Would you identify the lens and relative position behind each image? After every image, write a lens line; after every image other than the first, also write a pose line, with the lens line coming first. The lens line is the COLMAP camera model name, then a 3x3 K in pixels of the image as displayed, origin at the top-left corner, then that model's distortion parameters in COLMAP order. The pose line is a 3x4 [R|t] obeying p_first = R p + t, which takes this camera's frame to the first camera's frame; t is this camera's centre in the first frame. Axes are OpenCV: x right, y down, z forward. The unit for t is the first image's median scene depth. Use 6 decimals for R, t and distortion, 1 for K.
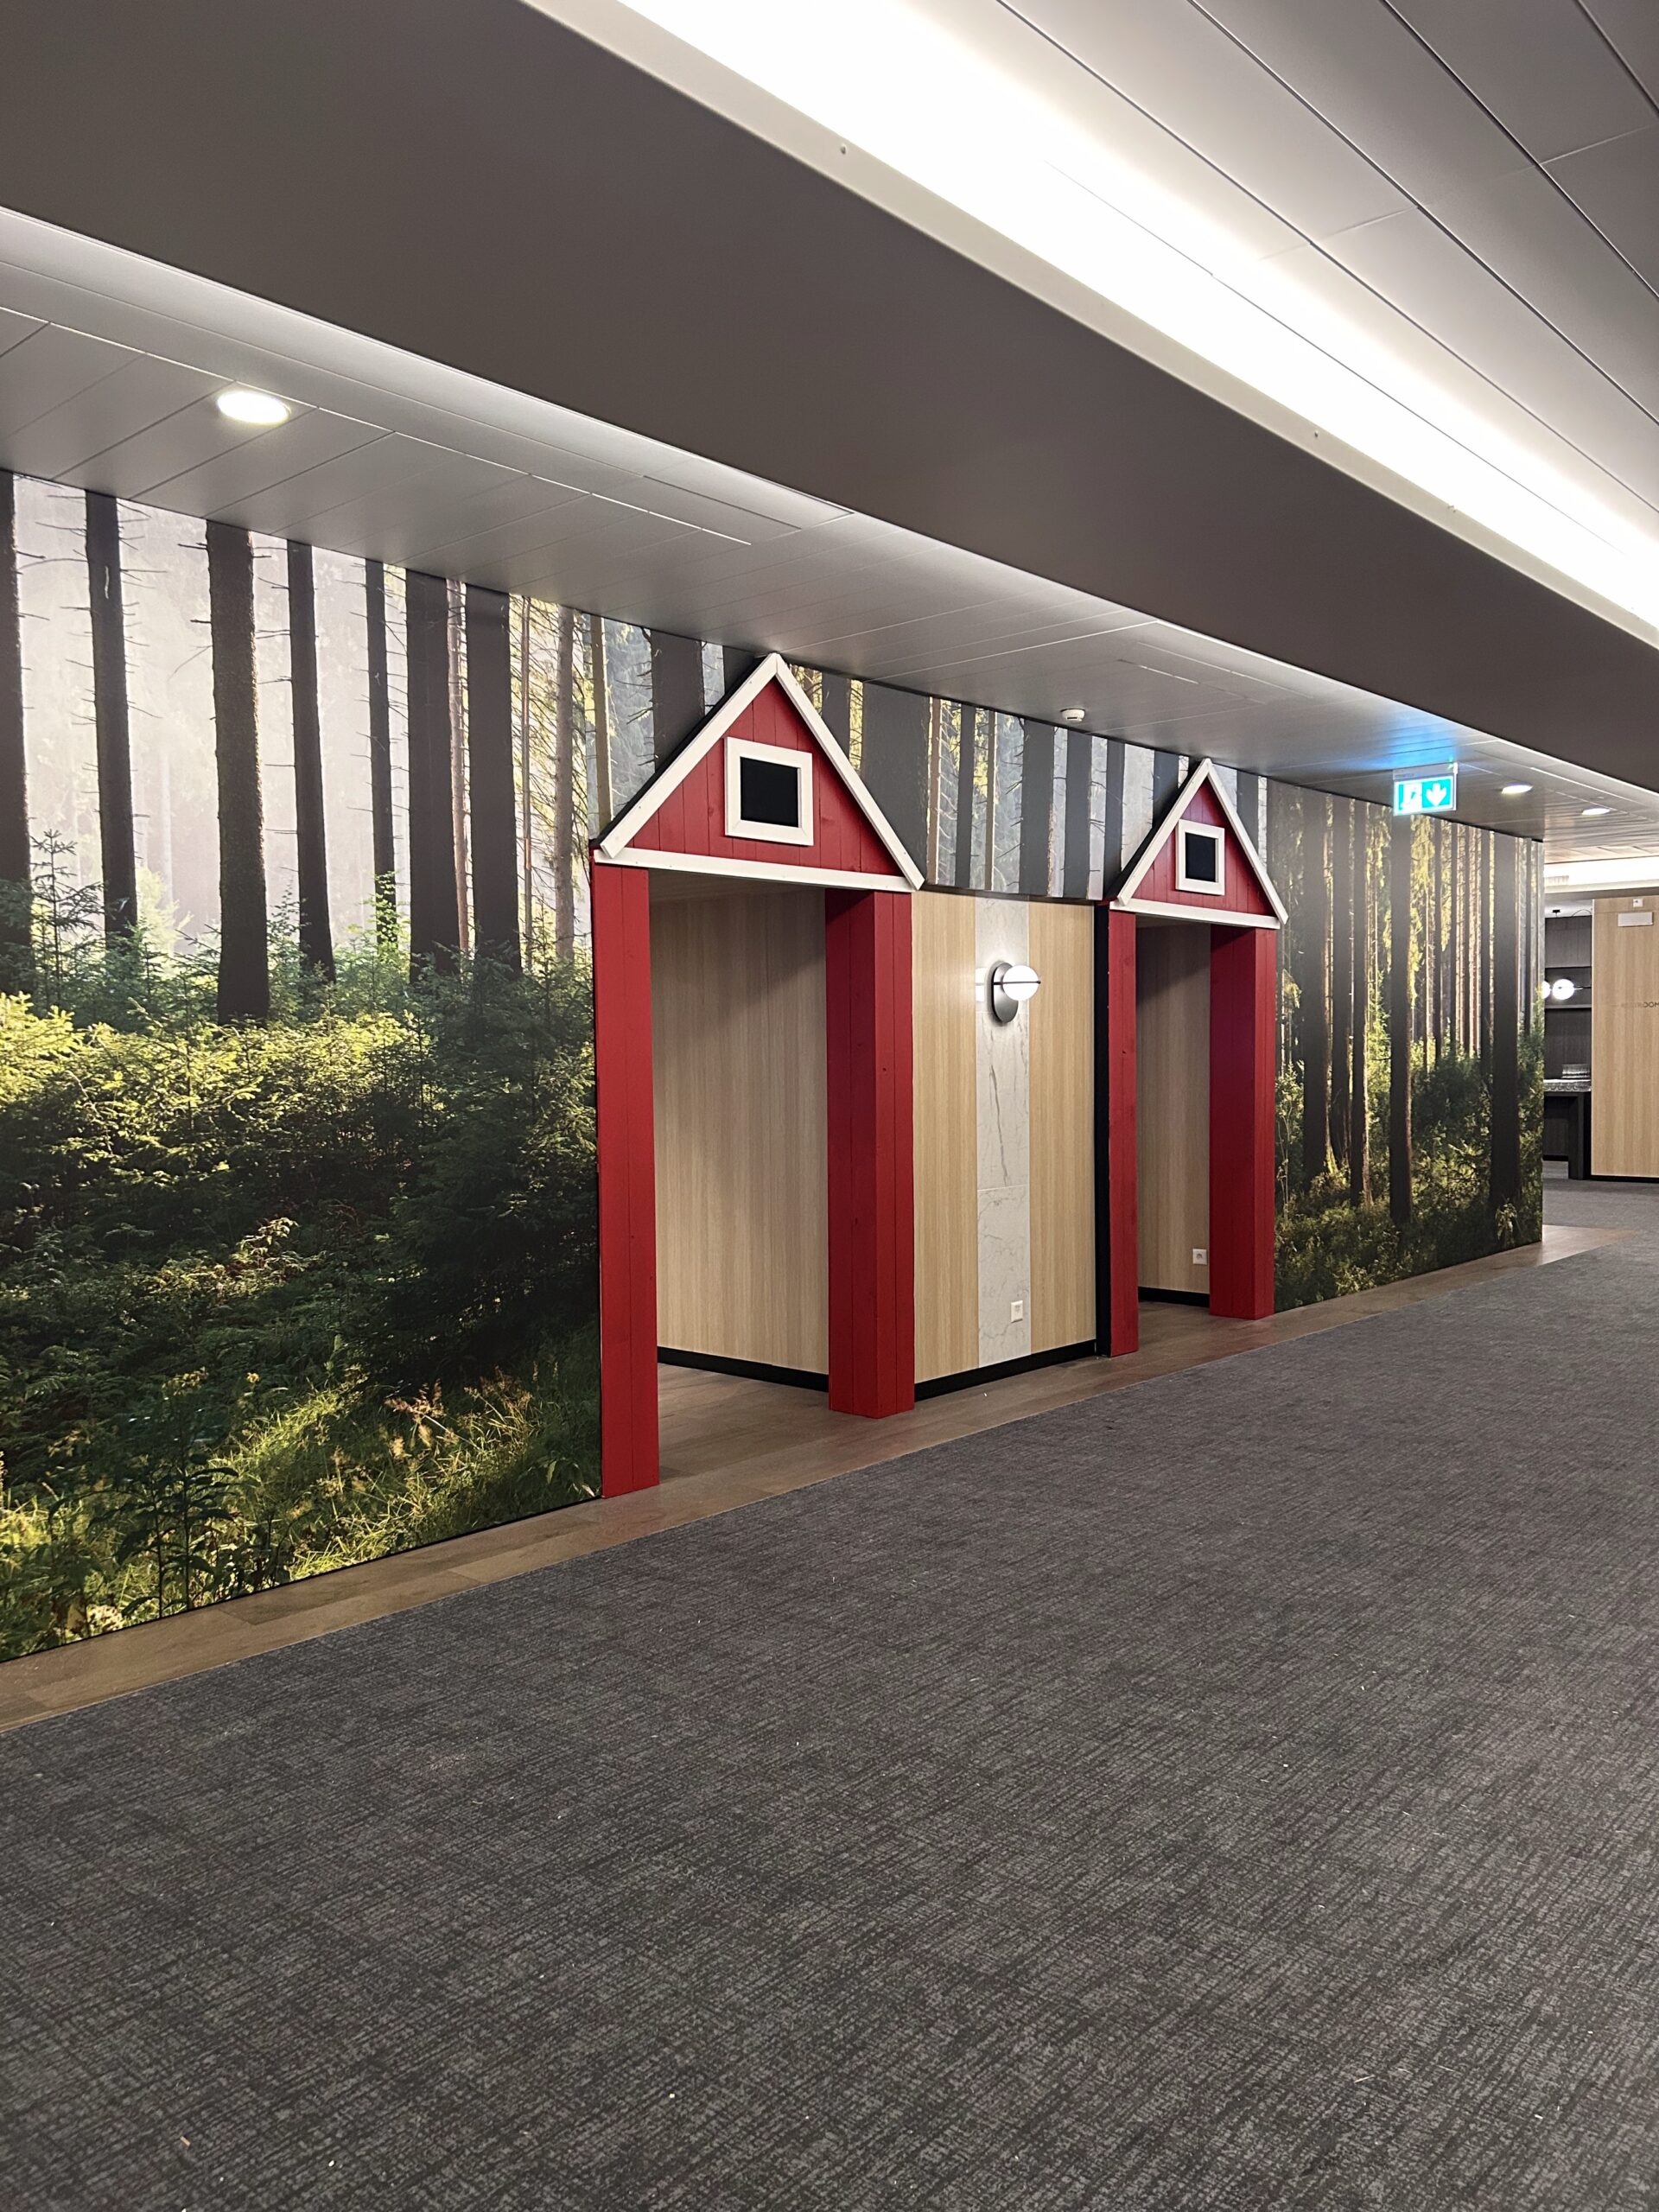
lens RADIAL K [[1664.1, 0, 843.7], [0, 1664.1, 1115.0], [0, 0, 1]] dist [0.045514, -0.053098]
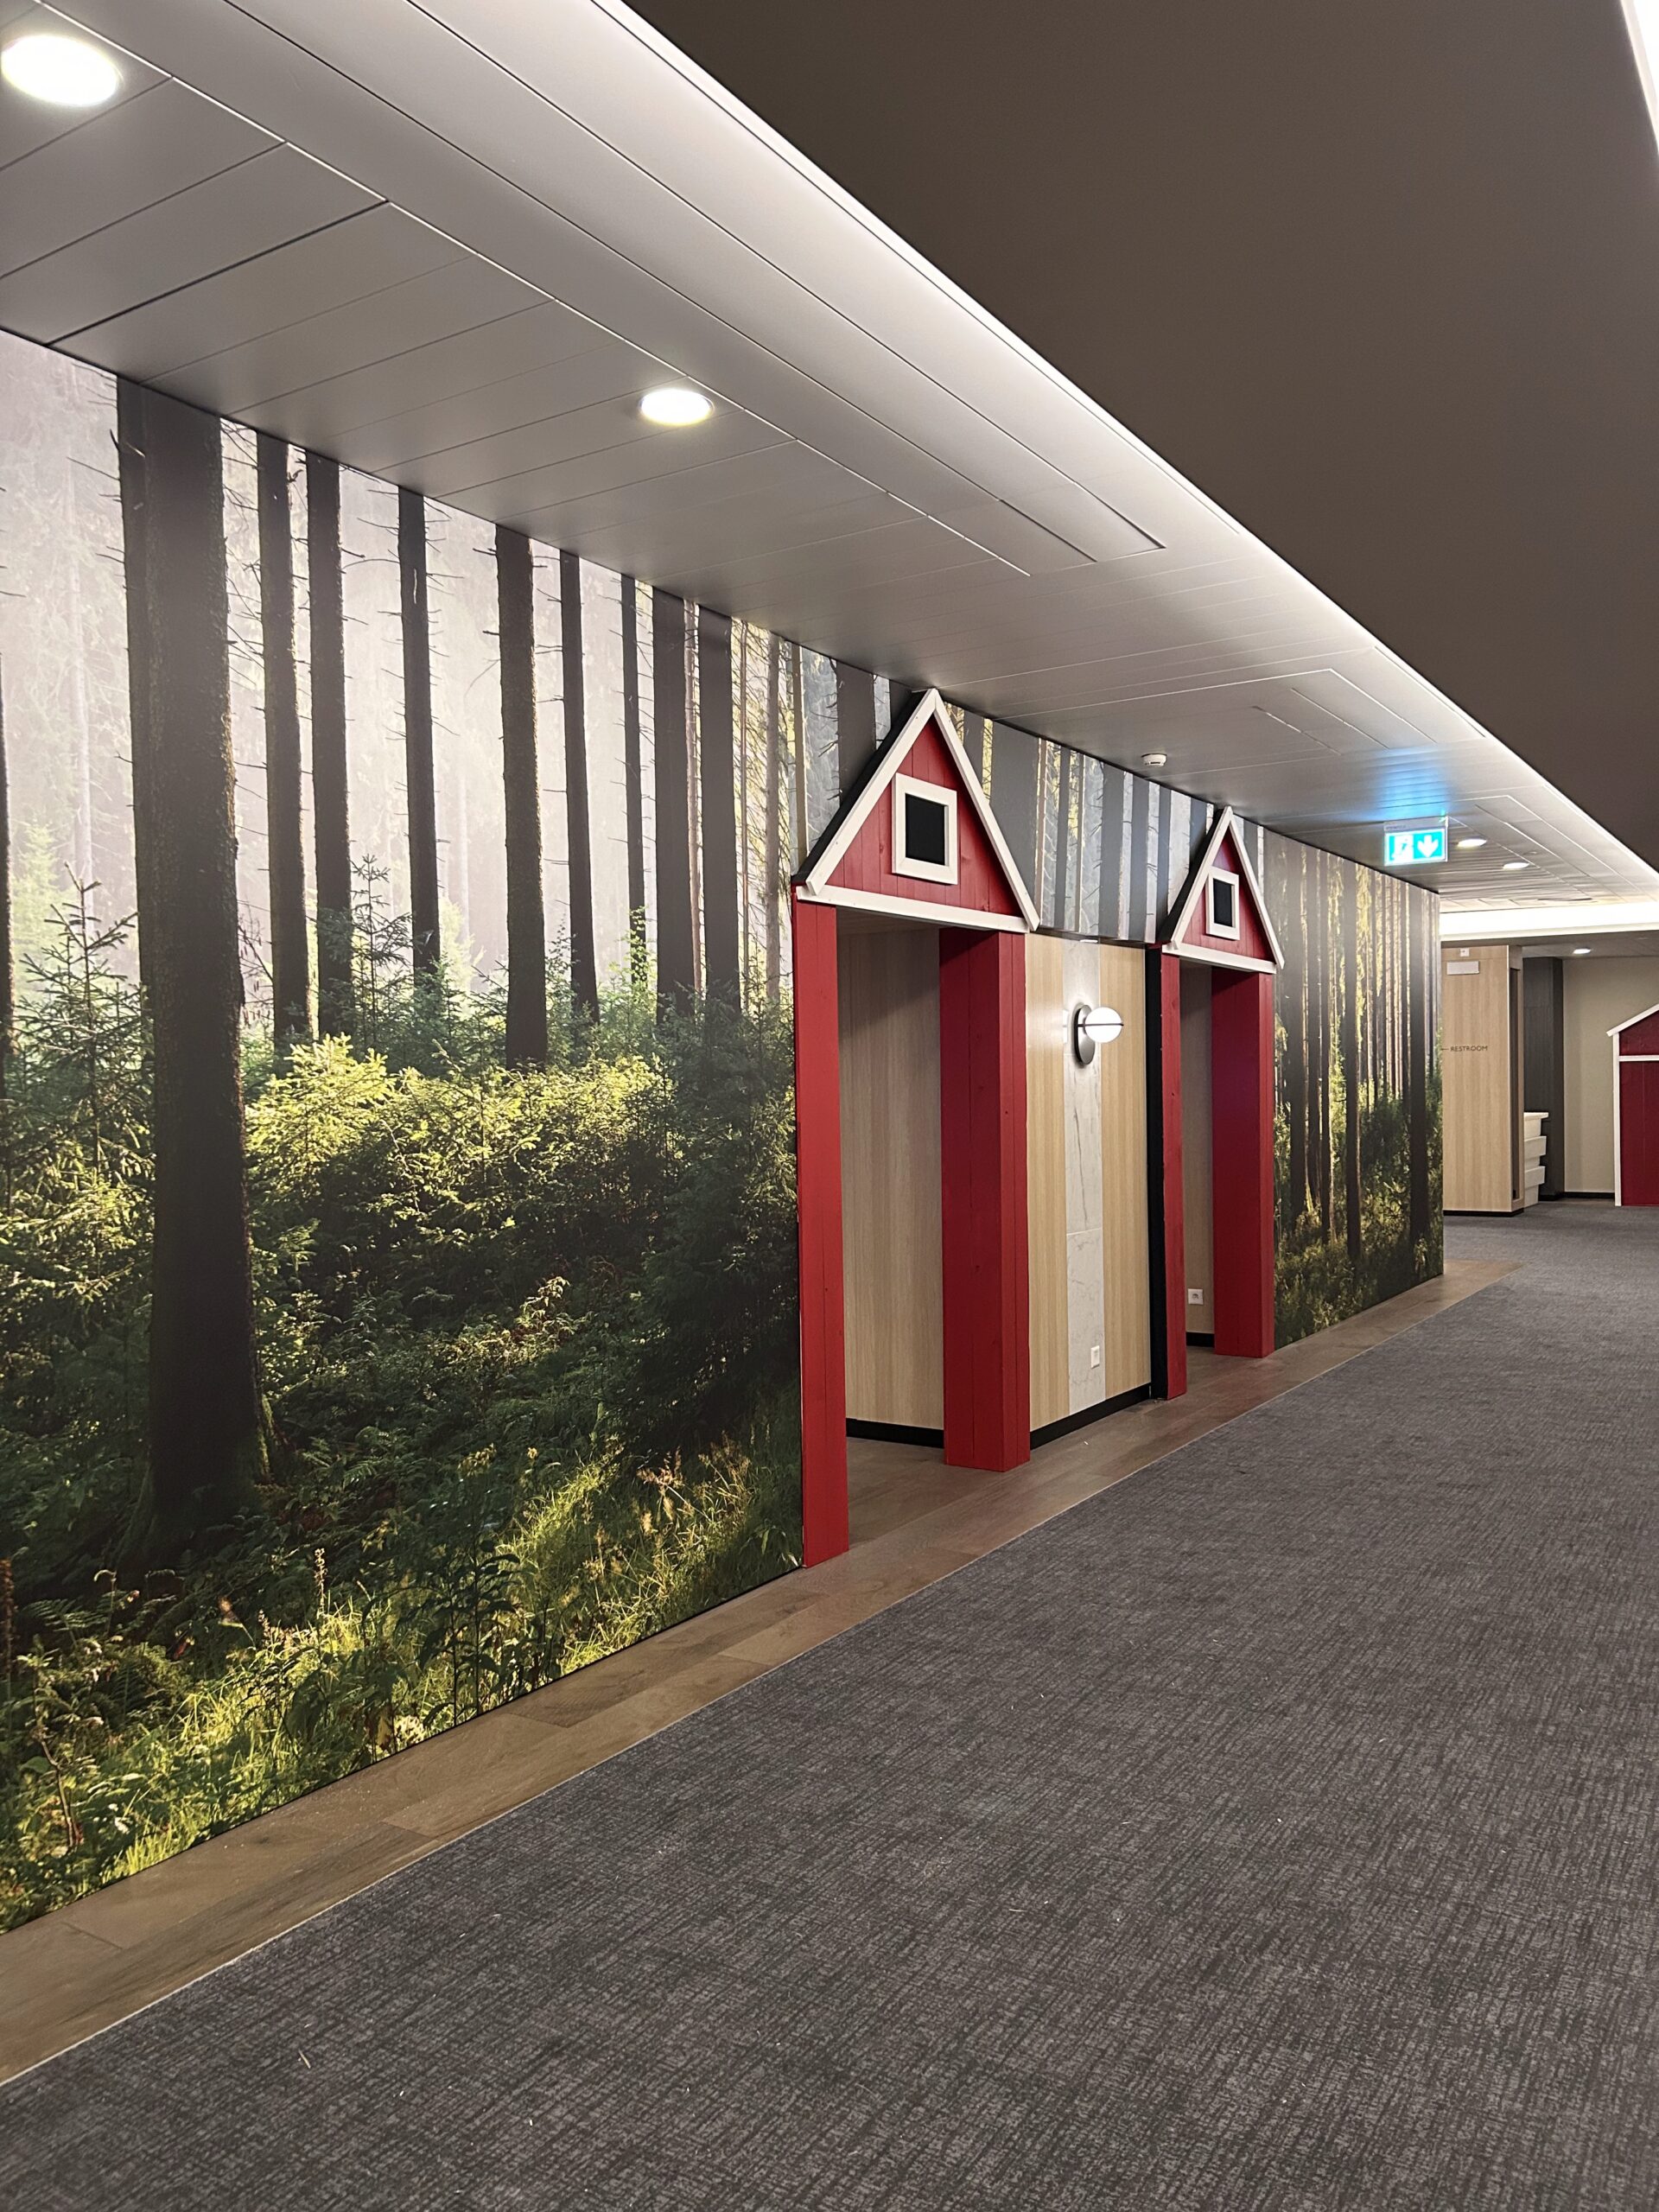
lens RADIAL K [[1664.1, 0, 828.5], [0, 1664.1, 1106.6], [0, 0, 1]] dist [0.045514, -0.053098]
pose [[0.987690, -0.005334, 0.156332, -0.309645], [0.010187, 0.999490, -0.030261, -0.003222], [-0.156091, 0.031481, 0.987241, 0.061385]]
